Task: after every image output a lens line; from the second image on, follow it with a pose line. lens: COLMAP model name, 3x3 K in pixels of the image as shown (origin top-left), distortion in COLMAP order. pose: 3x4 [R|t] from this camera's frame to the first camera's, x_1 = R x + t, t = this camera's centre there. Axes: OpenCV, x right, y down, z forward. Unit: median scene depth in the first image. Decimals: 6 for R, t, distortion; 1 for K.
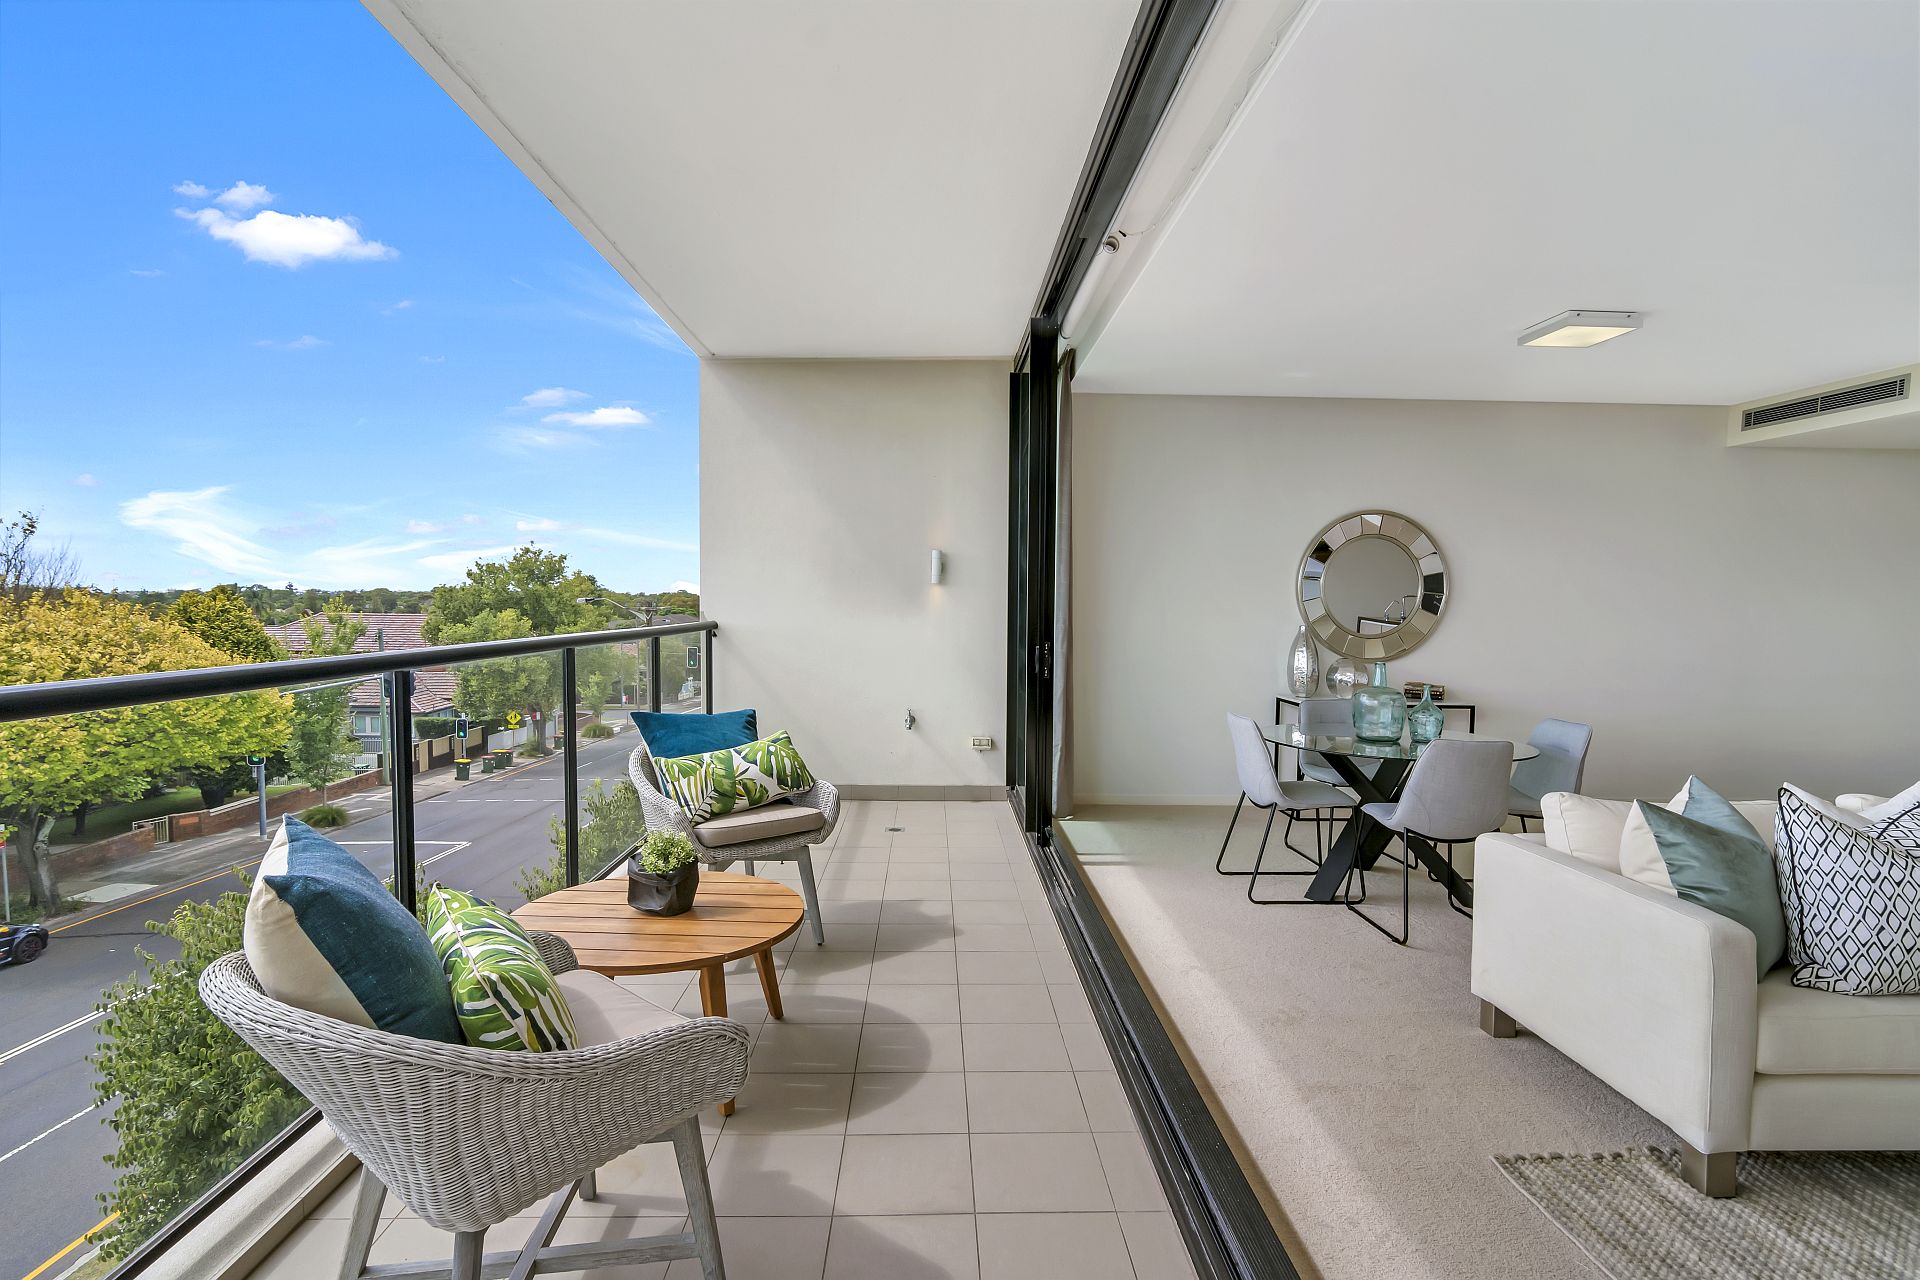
lens RADIAL K [[965.9, 0, 956.1], [0, 965.9, 634.5], [0, 0, 1]] dist [0.001973, 0.000130]
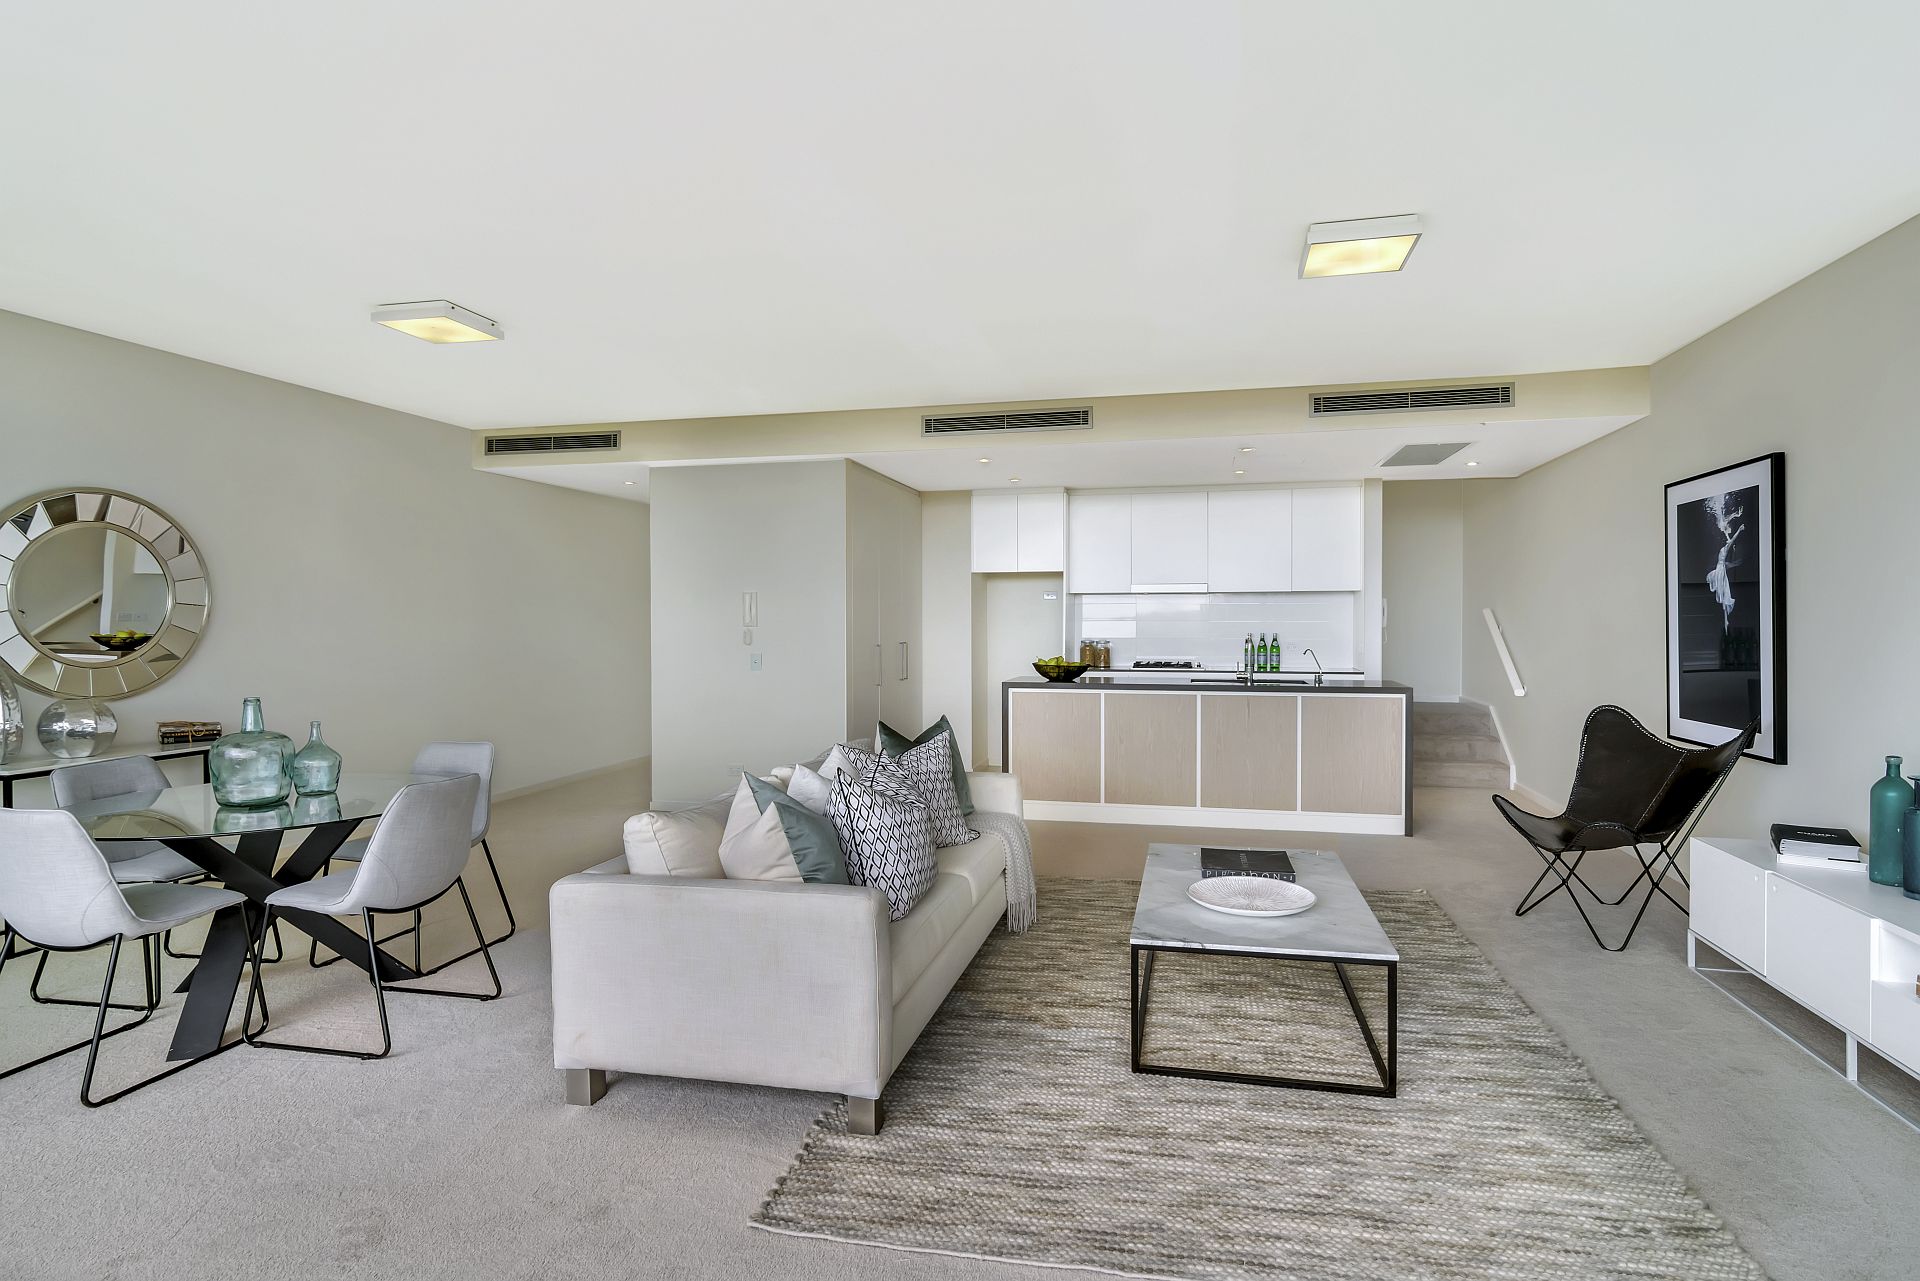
lens RADIAL K [[965.9, 0, 964.0], [0, 965.9, 624.0], [0, 0, 1]] dist [0.001973, 0.000130]
pose [[0.254319, -0.017854, 0.966956, -0.255846], [0.039637, 0.999182, 0.008024, -0.022137], [-0.966308, 0.036287, 0.254818, 0.531493]]
